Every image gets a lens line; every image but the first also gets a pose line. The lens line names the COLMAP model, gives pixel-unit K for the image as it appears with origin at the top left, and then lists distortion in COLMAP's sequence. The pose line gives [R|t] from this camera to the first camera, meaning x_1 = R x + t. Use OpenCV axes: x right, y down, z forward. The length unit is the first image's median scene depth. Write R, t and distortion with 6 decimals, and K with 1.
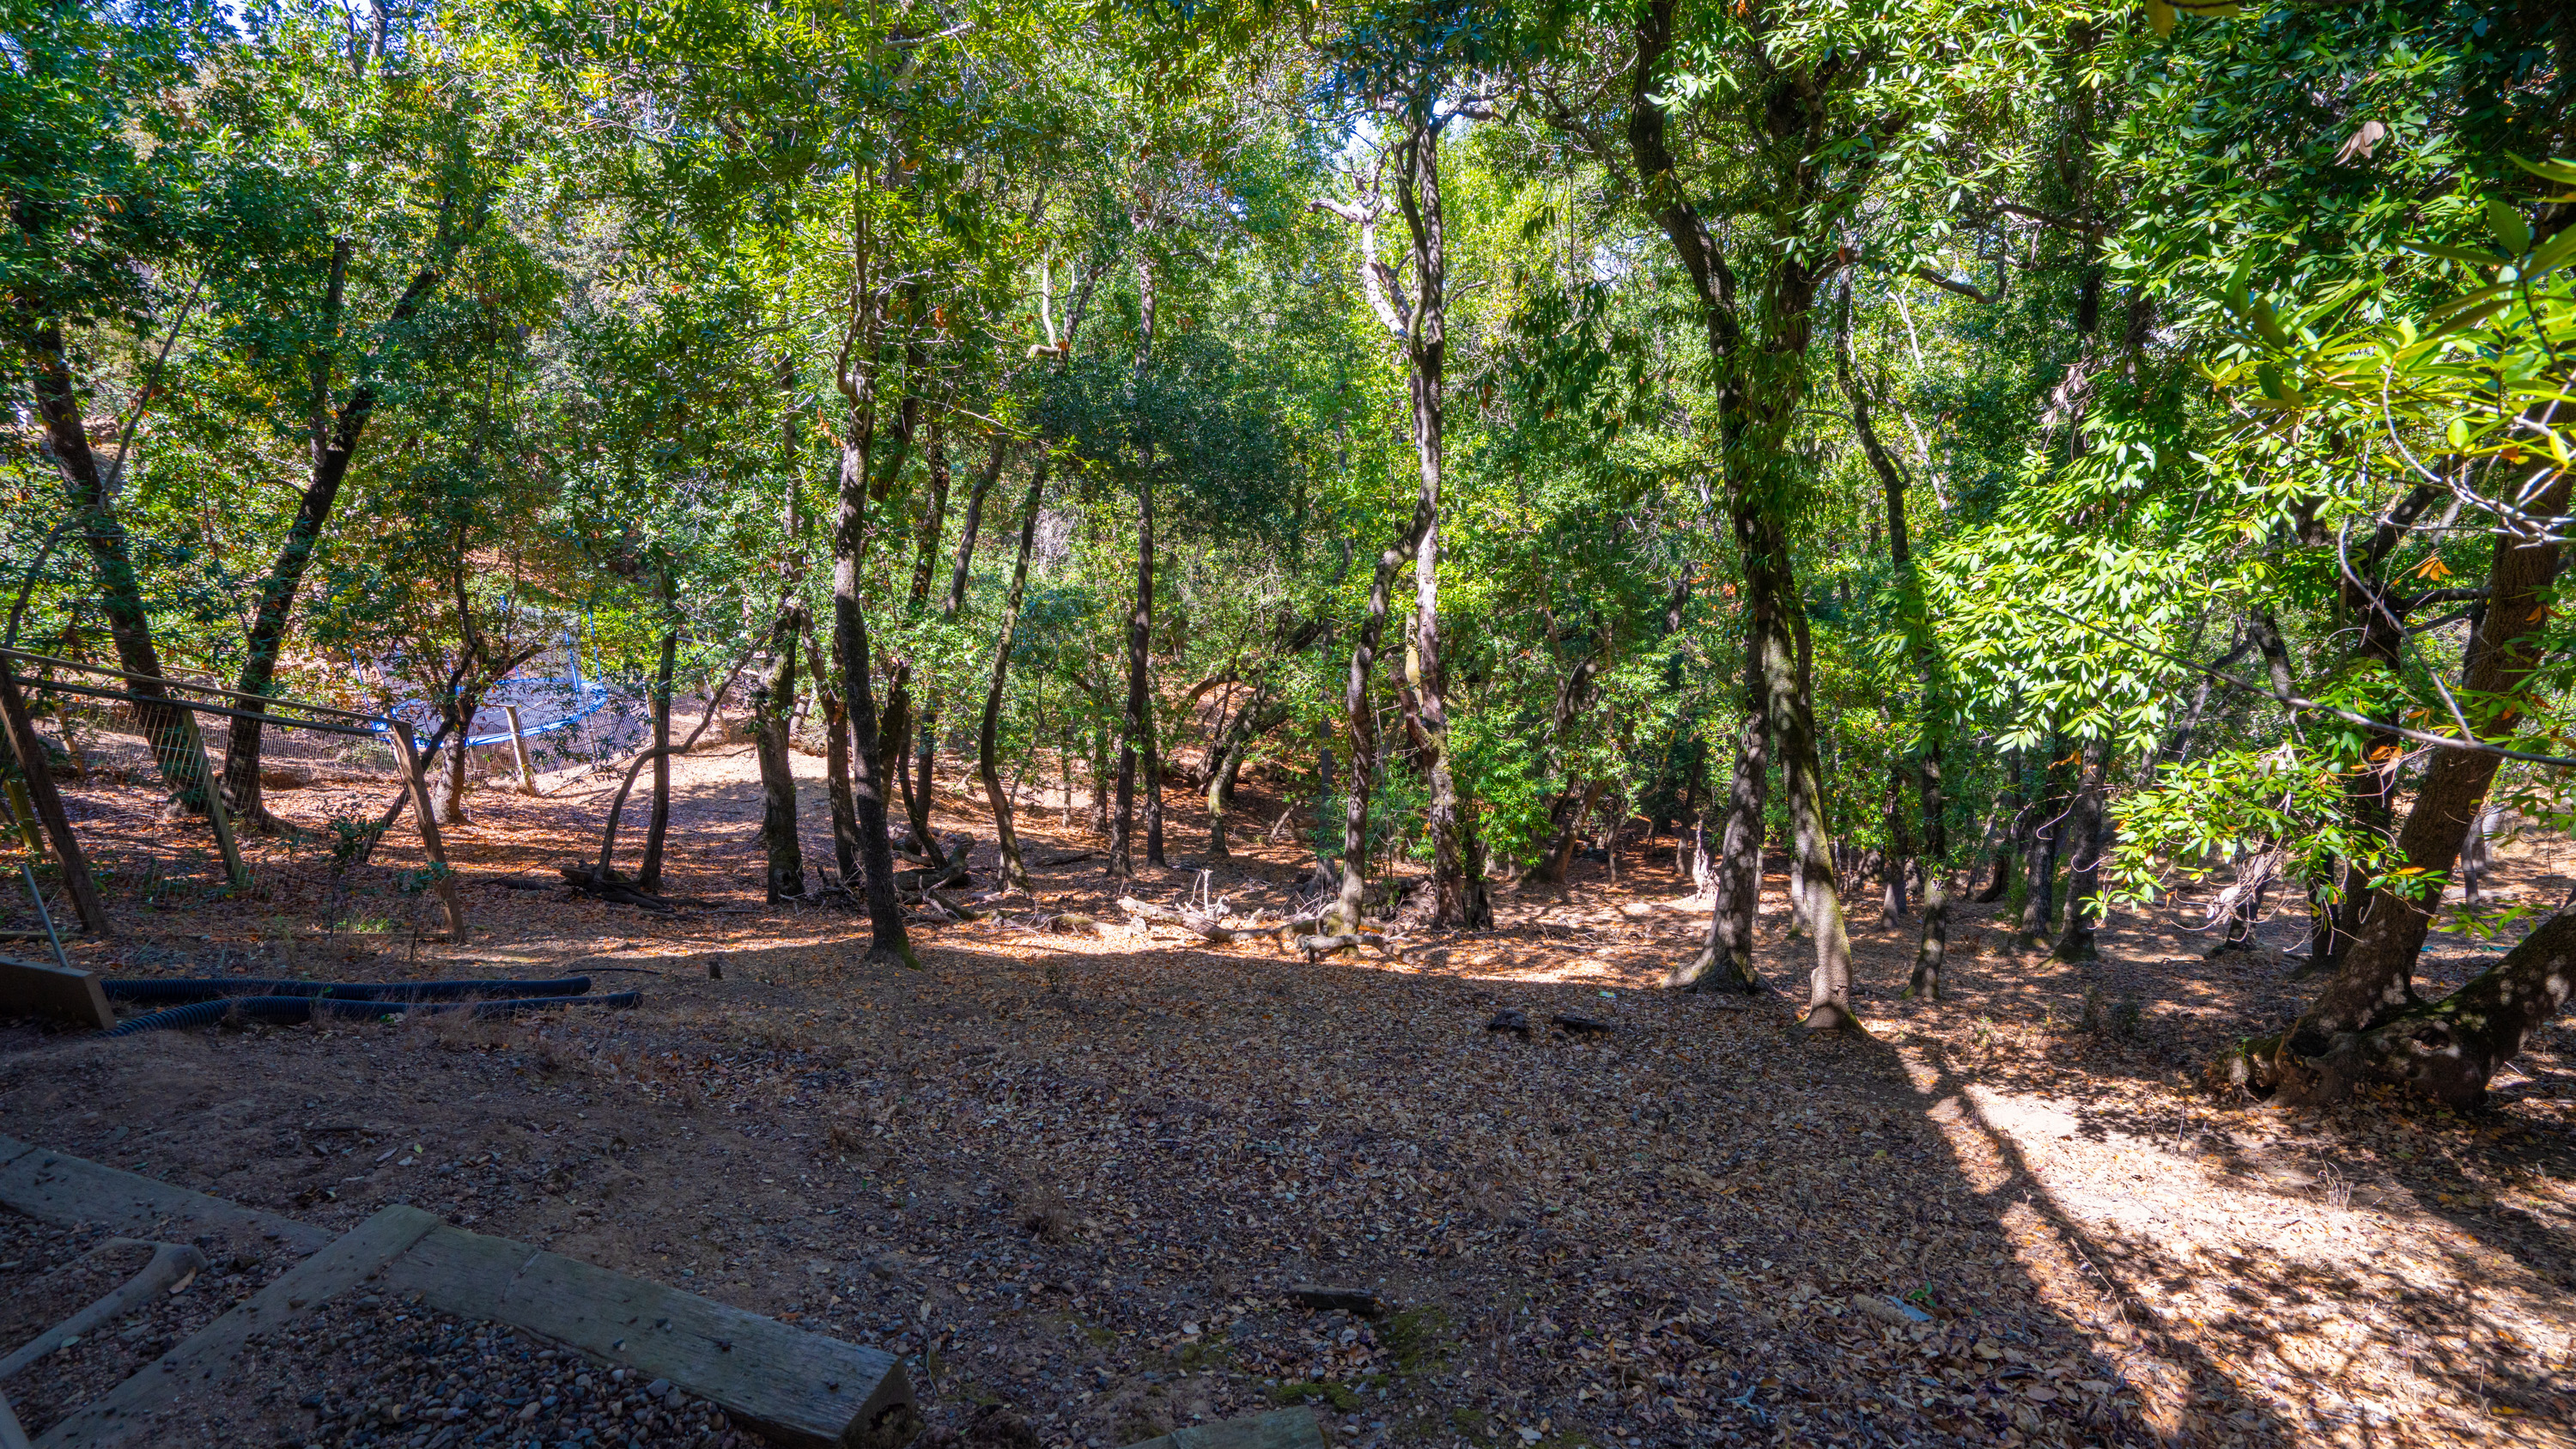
lens RADIAL K [[1242.9, 0, 1287.7], [0, 1242.9, 730.3], [0, 0, 1]] dist [-0.011262, 0.005654]
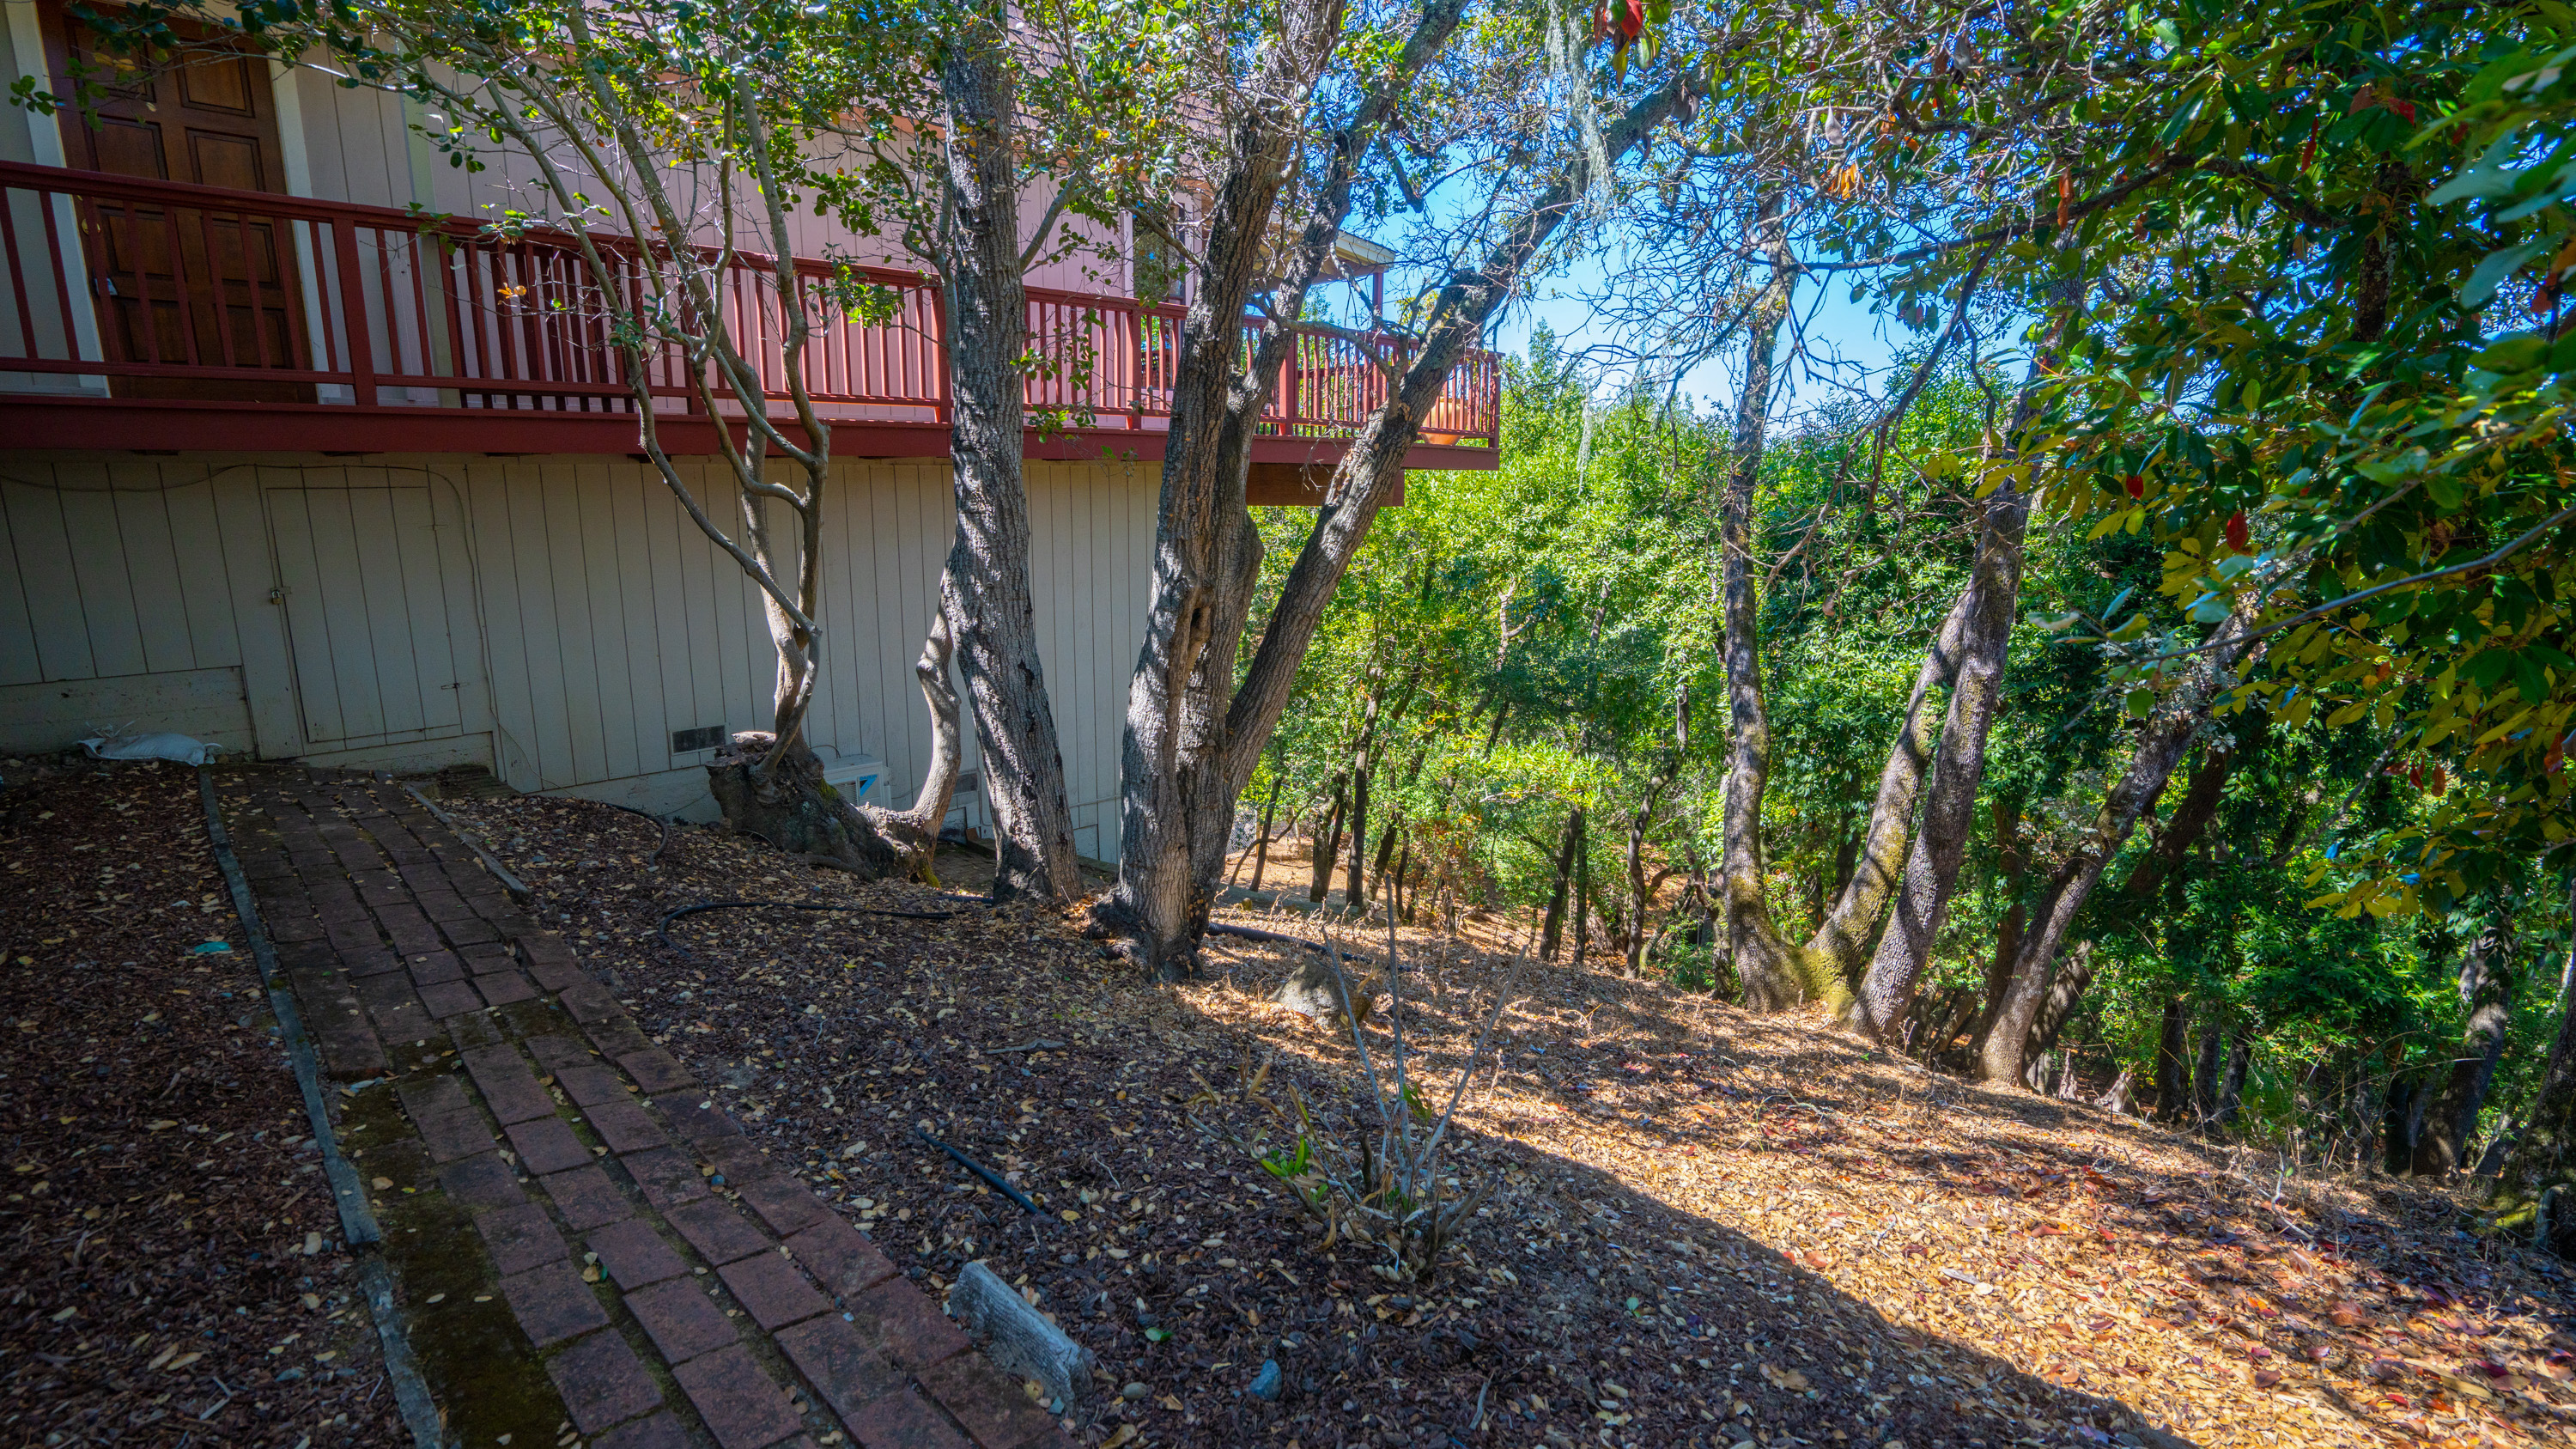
lens RADIAL K [[1242.9, 0, 1289.3], [0, 1242.9, 729.8], [0, 0, 1]] dist [-0.011262, 0.005654]
pose [[0.894517, 0.092652, -0.437327, 0.274880], [-0.157459, 0.980893, -0.114259, 0.051254], [0.418384, 0.171068, 0.892015, -0.568280]]
